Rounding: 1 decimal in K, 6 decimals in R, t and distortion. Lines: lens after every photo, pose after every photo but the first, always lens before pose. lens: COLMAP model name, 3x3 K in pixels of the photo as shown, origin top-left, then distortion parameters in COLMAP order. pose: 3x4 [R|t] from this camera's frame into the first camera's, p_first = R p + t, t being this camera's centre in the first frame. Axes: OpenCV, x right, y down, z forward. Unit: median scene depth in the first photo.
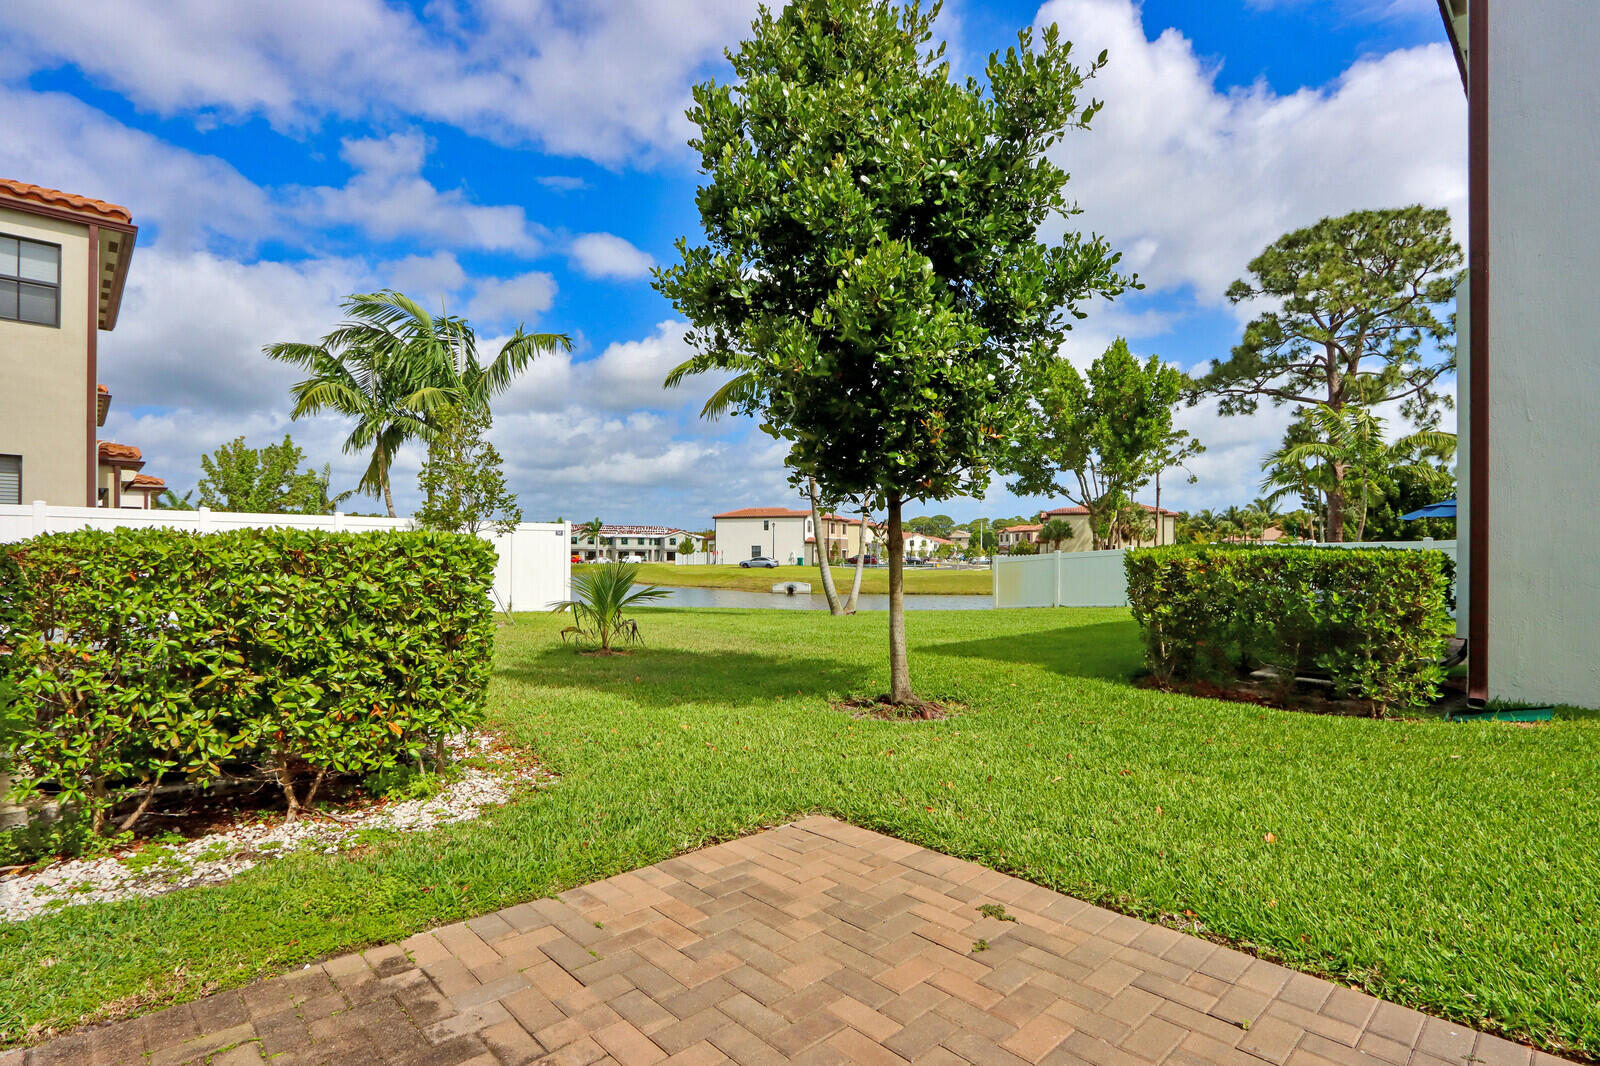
lens RADIAL K [[770.0, 0, 797.1], [0, 770.0, 523.7], [0, 0, 1]] dist [-0.013776, -0.000083]
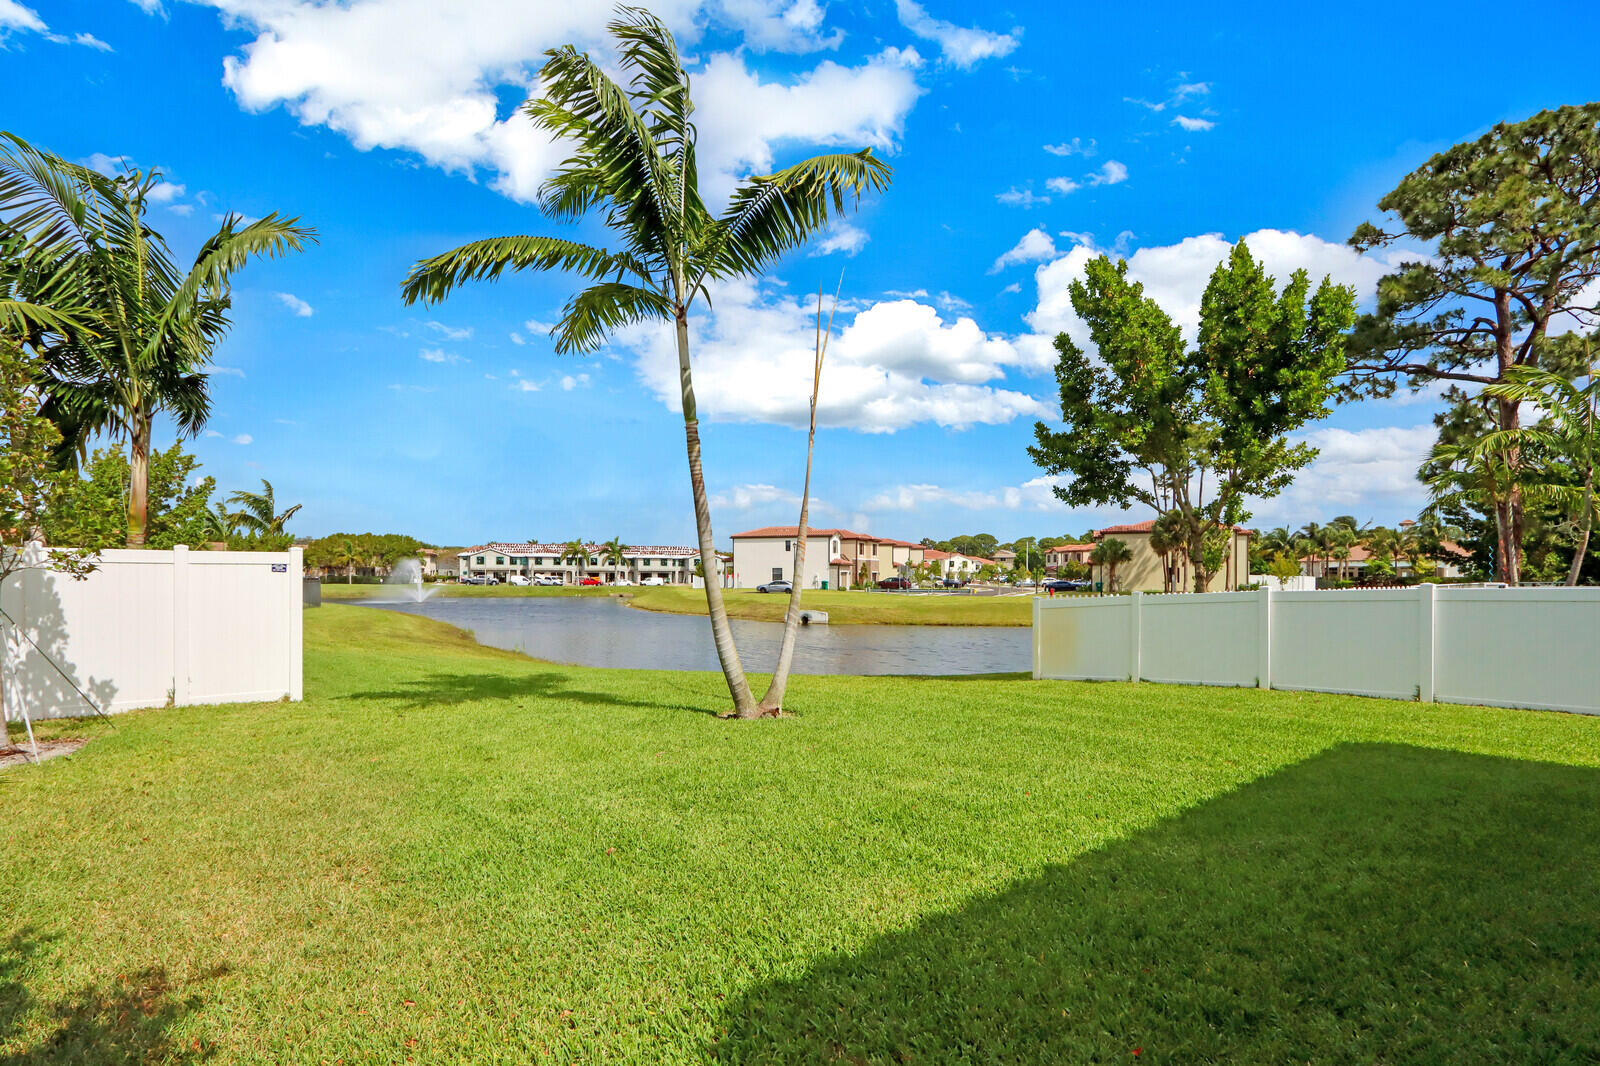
lens RADIAL K [[770.0, 0, 803.0], [0, 770.0, 547.6], [0, 0, 1]] dist [-0.013776, -0.000083]
pose [[0.998753, -0.001529, -0.049905, 0.027442], [0.001842, 0.999979, 0.006226, -0.001457], [0.049895, -0.006310, 0.998735, 0.101080]]
